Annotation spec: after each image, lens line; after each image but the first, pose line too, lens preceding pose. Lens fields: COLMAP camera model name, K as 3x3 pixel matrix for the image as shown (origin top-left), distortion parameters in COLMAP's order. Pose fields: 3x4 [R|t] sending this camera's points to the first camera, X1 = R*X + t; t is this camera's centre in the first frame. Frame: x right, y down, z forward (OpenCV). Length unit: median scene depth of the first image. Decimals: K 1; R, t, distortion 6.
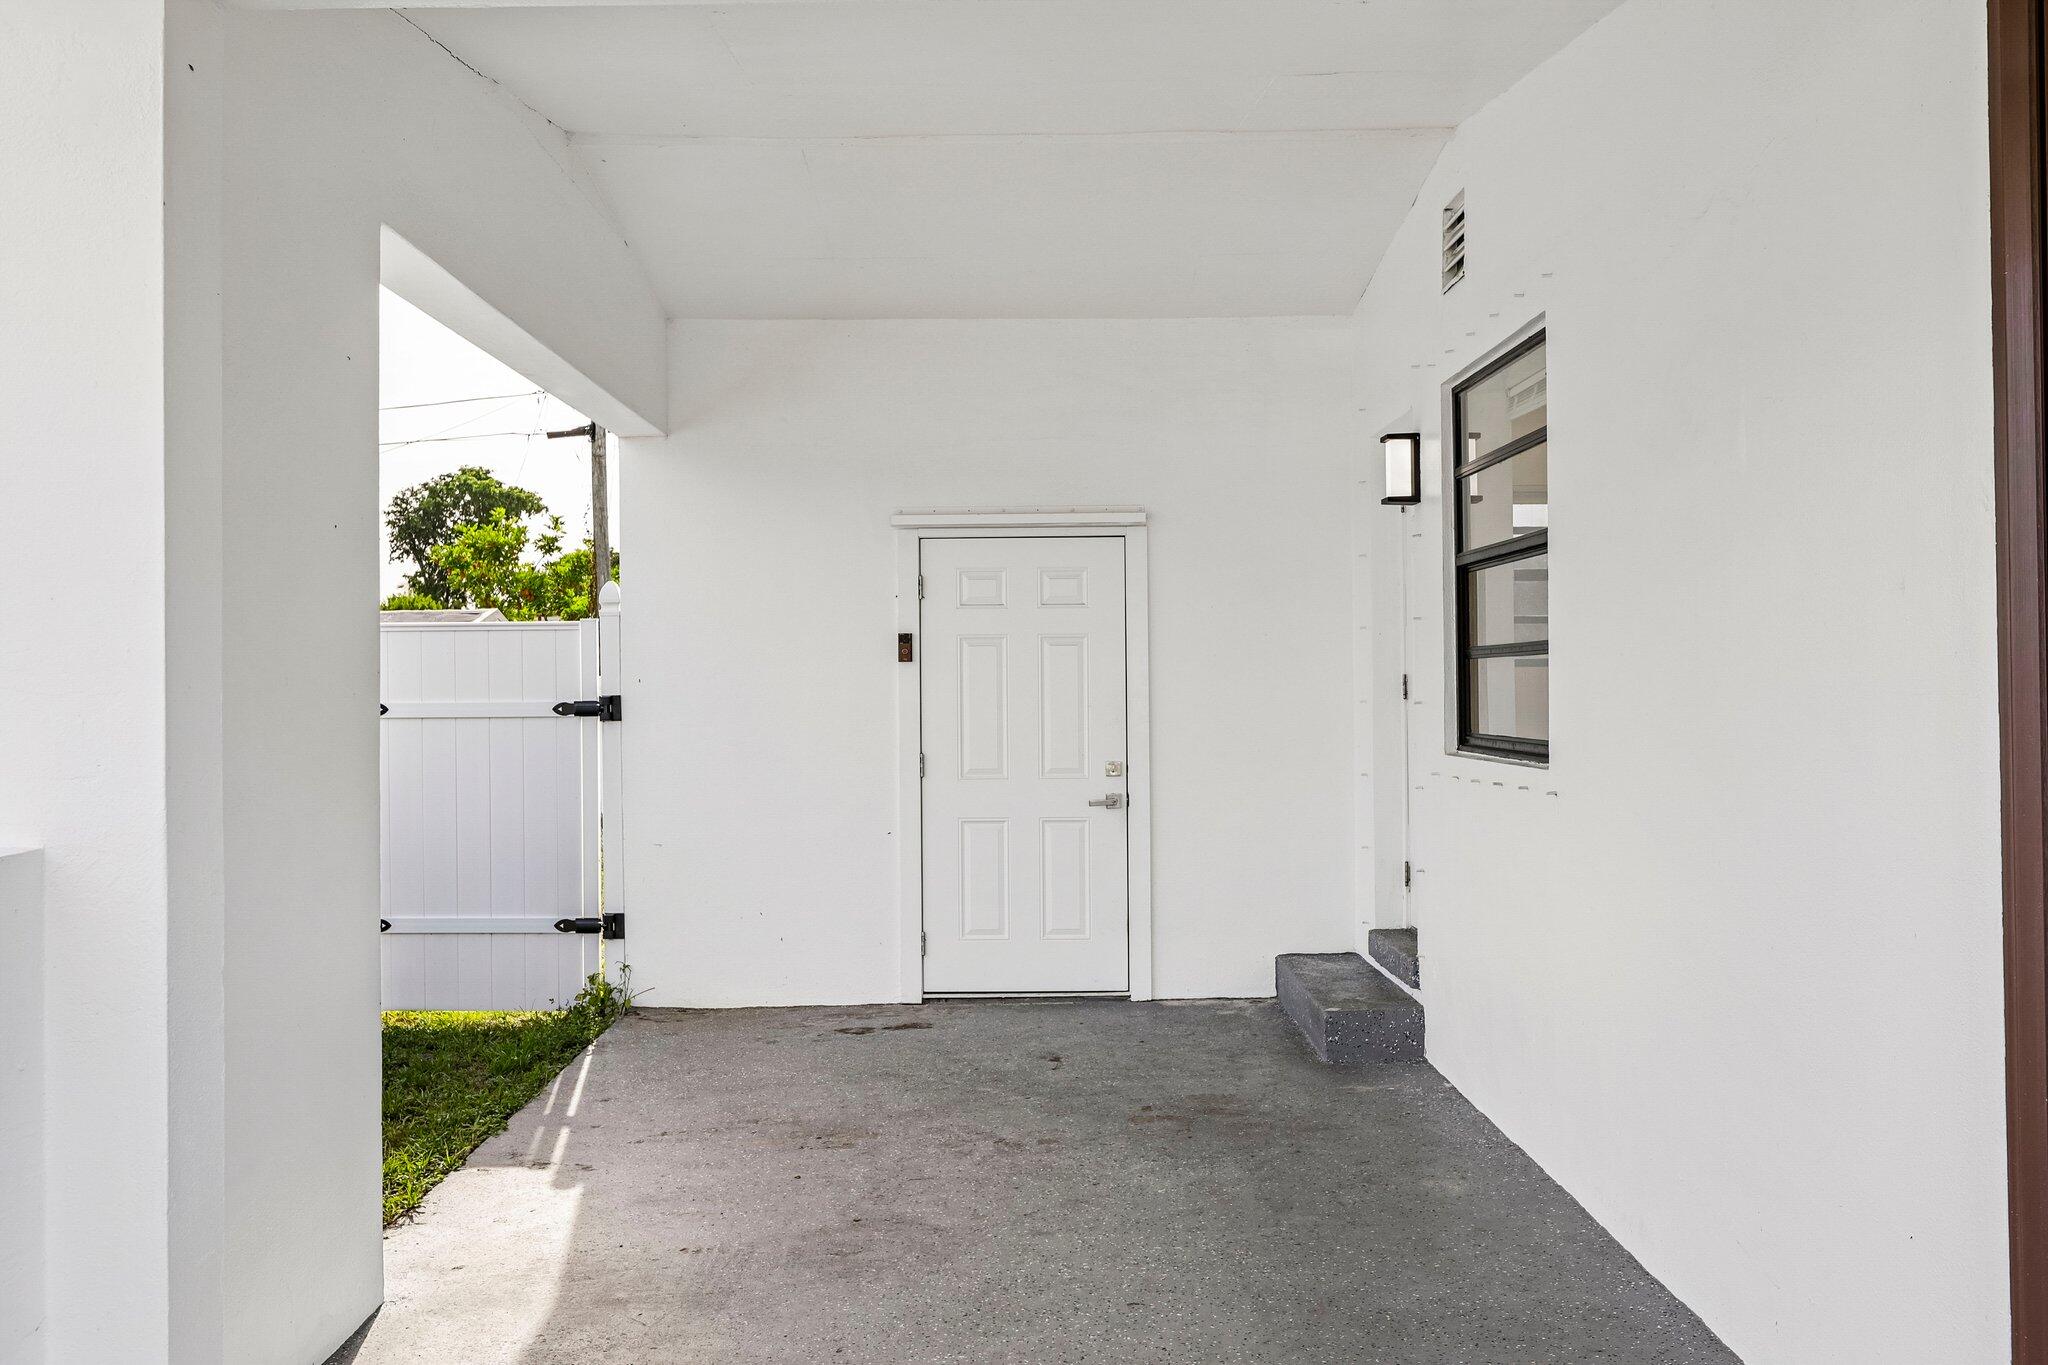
lens RADIAL K [[1980.1, 0, 1023.5], [0, 1980.1, 672.4], [0, 0, 1]] dist [-0.006570, 0.023086]
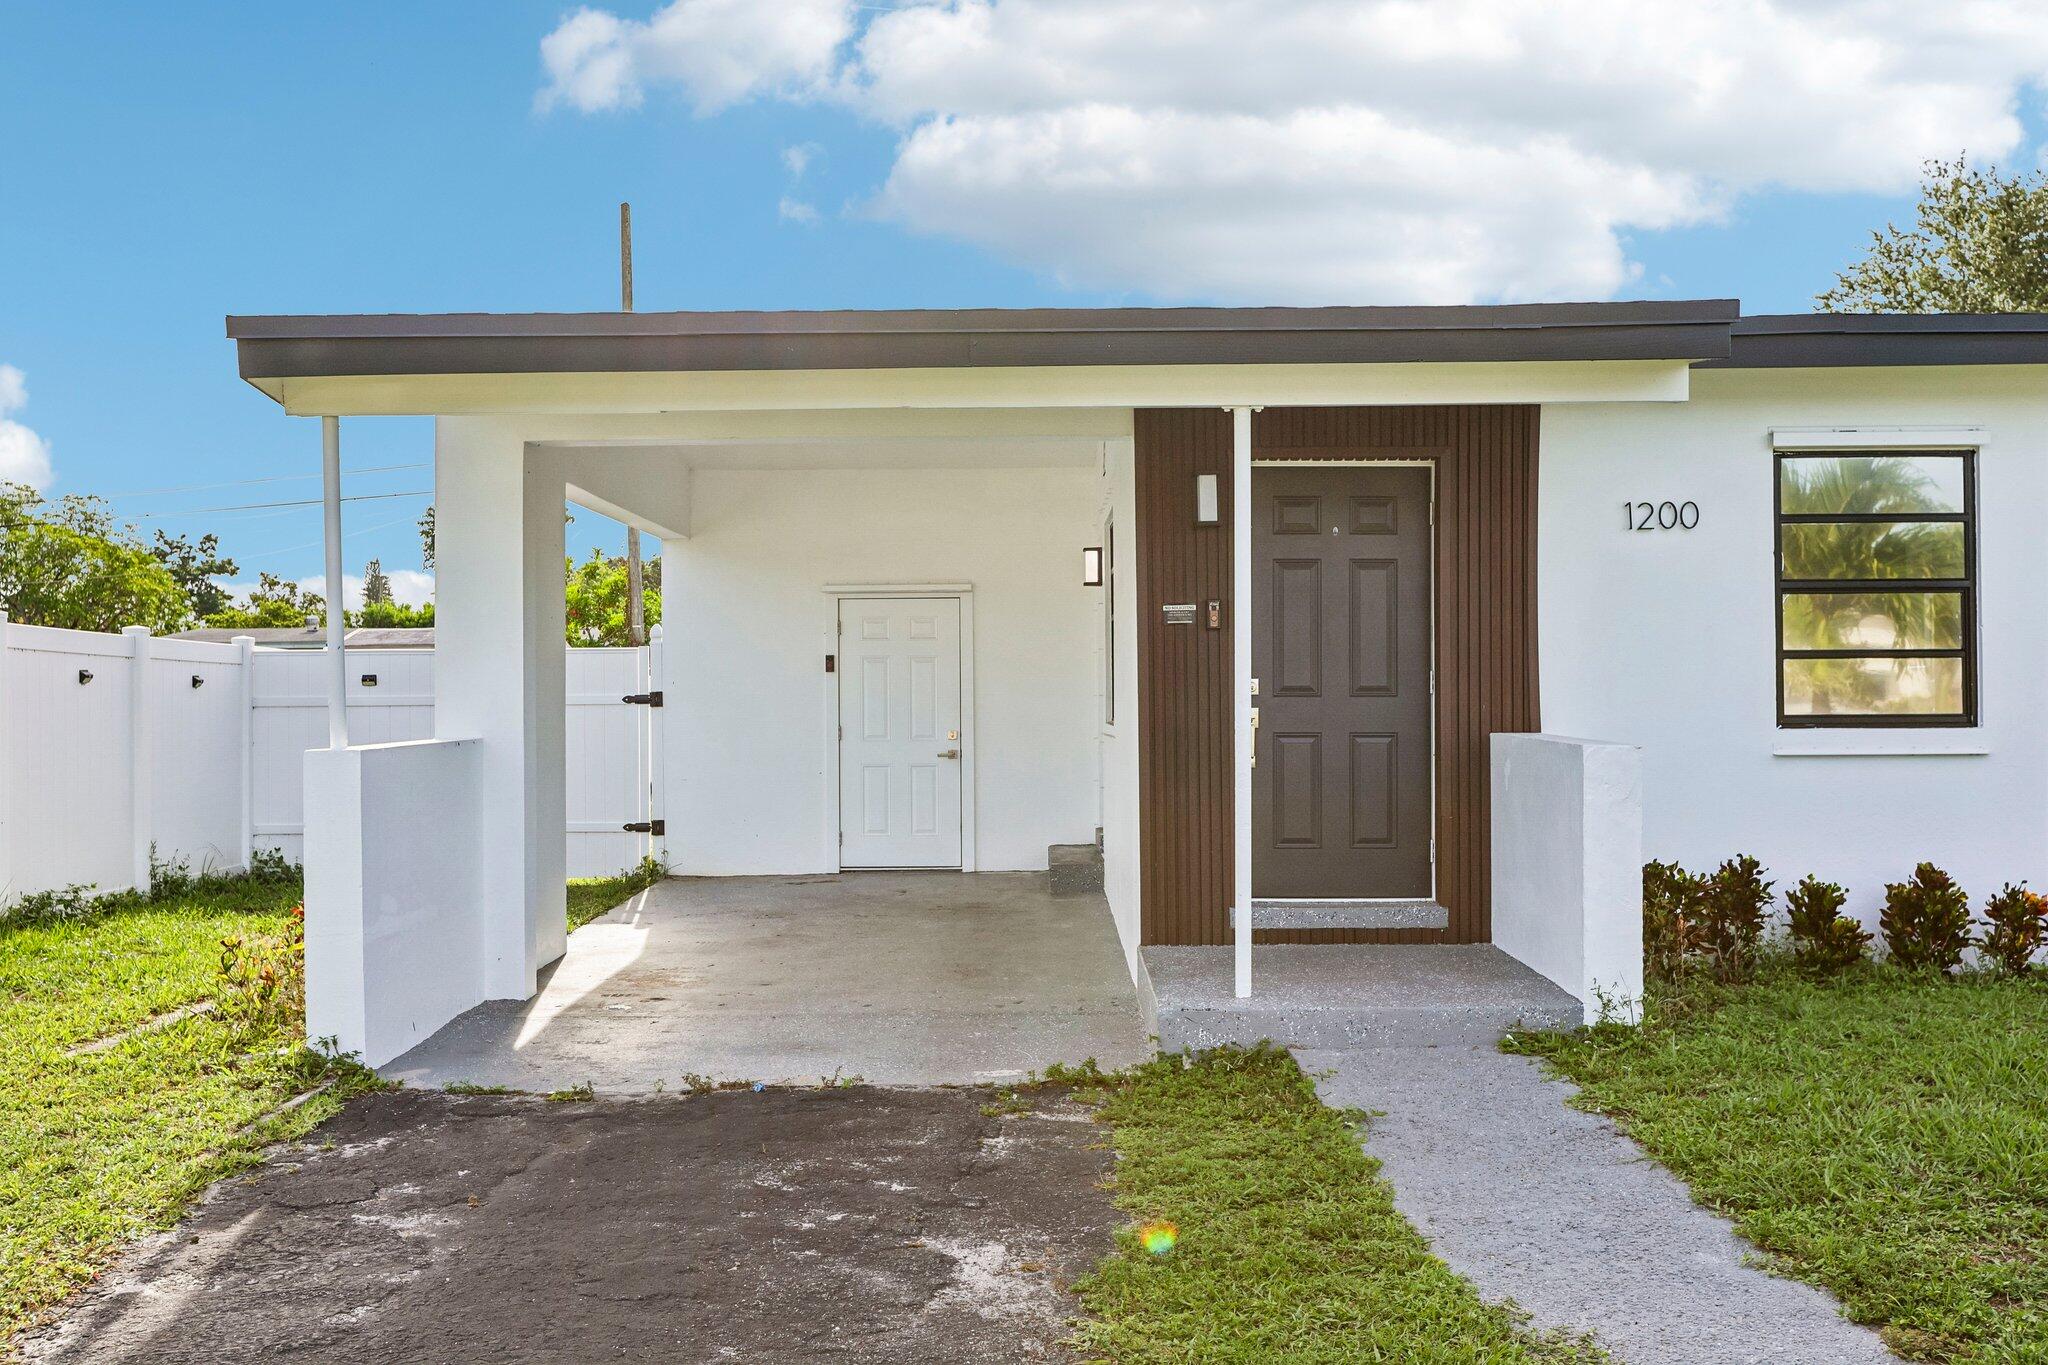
lens RADIAL K [[1980.1, 0, 1023.5], [0, 1980.1, 672.4], [0, 0, 1]] dist [-0.006570, 0.023086]
pose [[0.999951, 0.000862, -0.009846, 0.168238], [-0.000878, 0.999998, -0.001623, -0.003174], [0.009845, 0.001632, 0.999950, -0.950577]]
